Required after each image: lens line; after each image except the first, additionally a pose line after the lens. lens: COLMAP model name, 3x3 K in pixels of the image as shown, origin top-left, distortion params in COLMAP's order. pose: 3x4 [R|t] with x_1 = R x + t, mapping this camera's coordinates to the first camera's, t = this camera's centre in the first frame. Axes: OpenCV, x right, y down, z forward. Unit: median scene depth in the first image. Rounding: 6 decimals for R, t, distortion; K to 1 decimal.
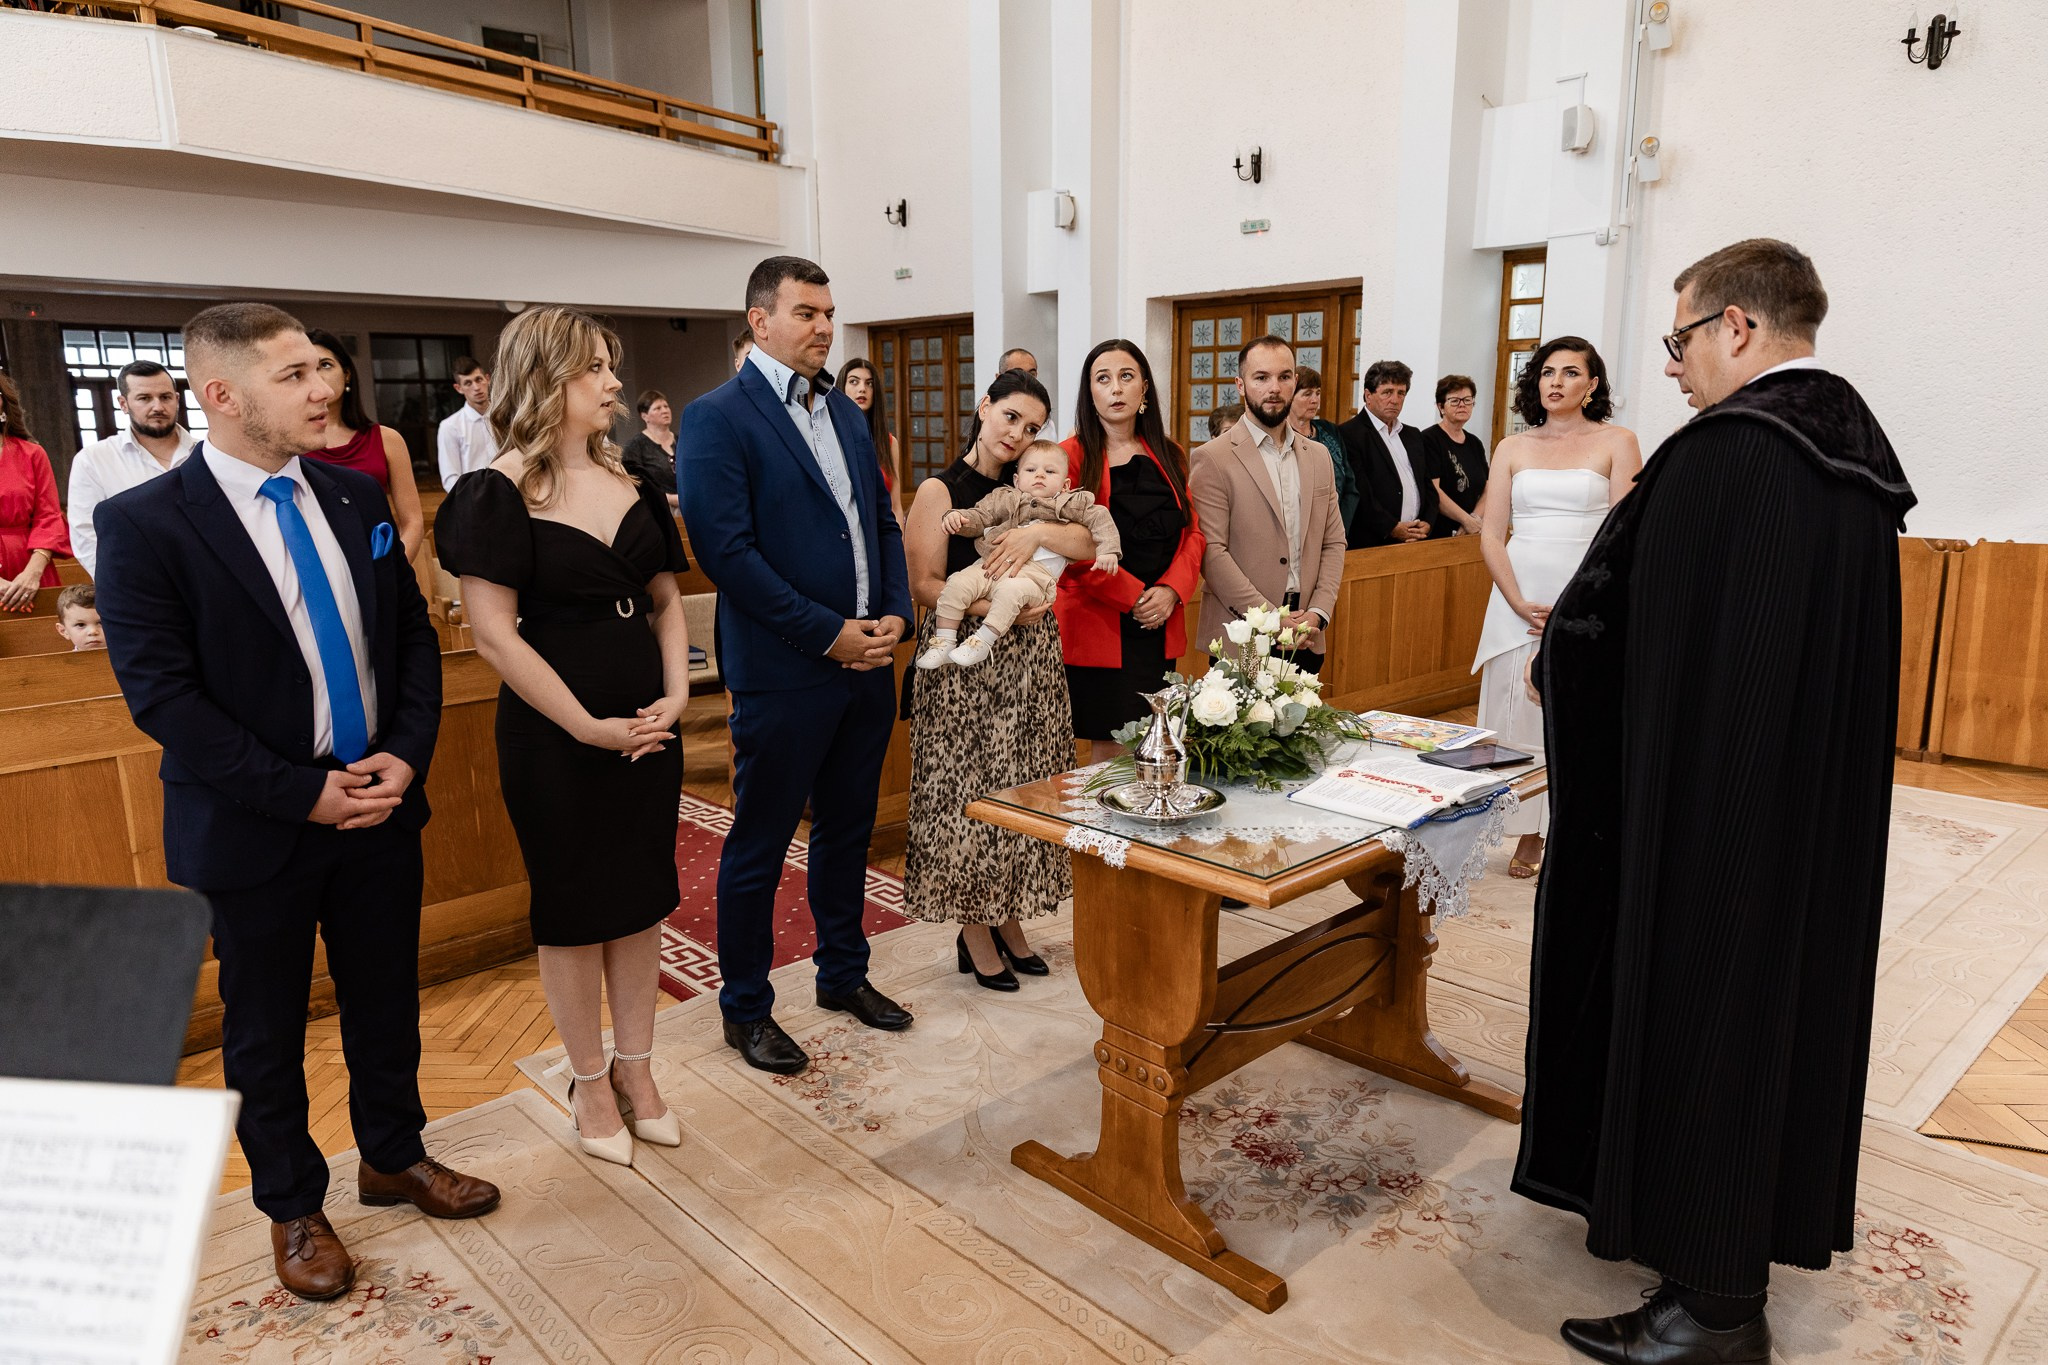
lens RADIAL K [[1343.2, 0, 1024.0], [0, 1343.2, 682.5], [0, 0, 1]] dist [0.006243, -0.002675]
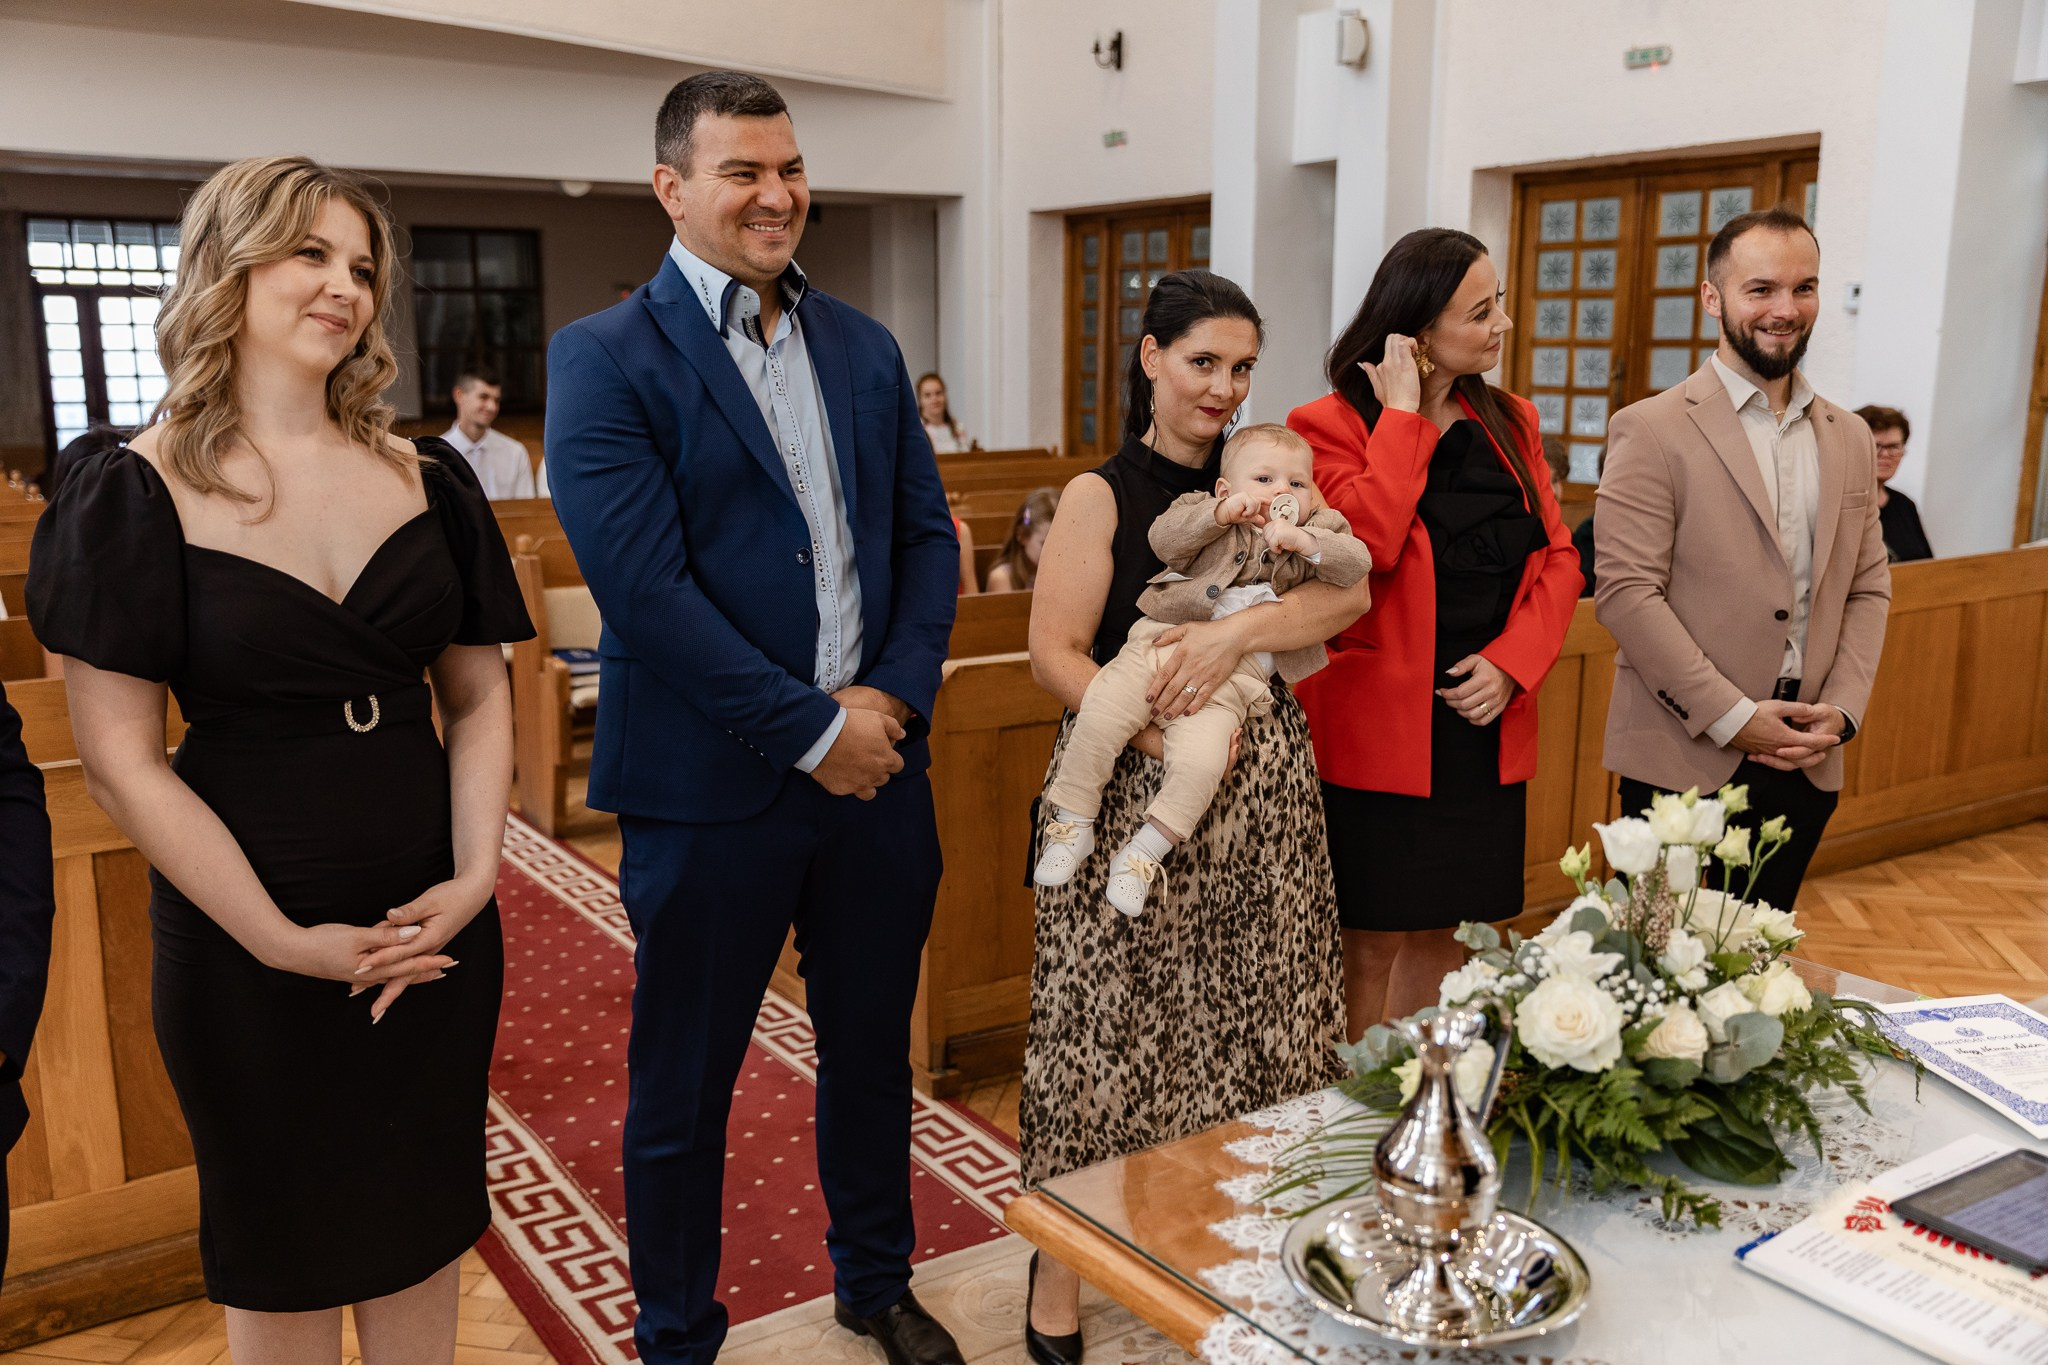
lens RADIAL K [[1775.9, 0, 1024.0], [0, 1775.9, 682.5], [0, 0, 1]] dist [0.001506, 0.003131]
pose [[0.988201, 0.037456, -0.148515, 0.029838], [-0.038206, 0.999267, -0.002198, -0.054637], [0.148324, 0.007846, 0.988908, 0.249723]]
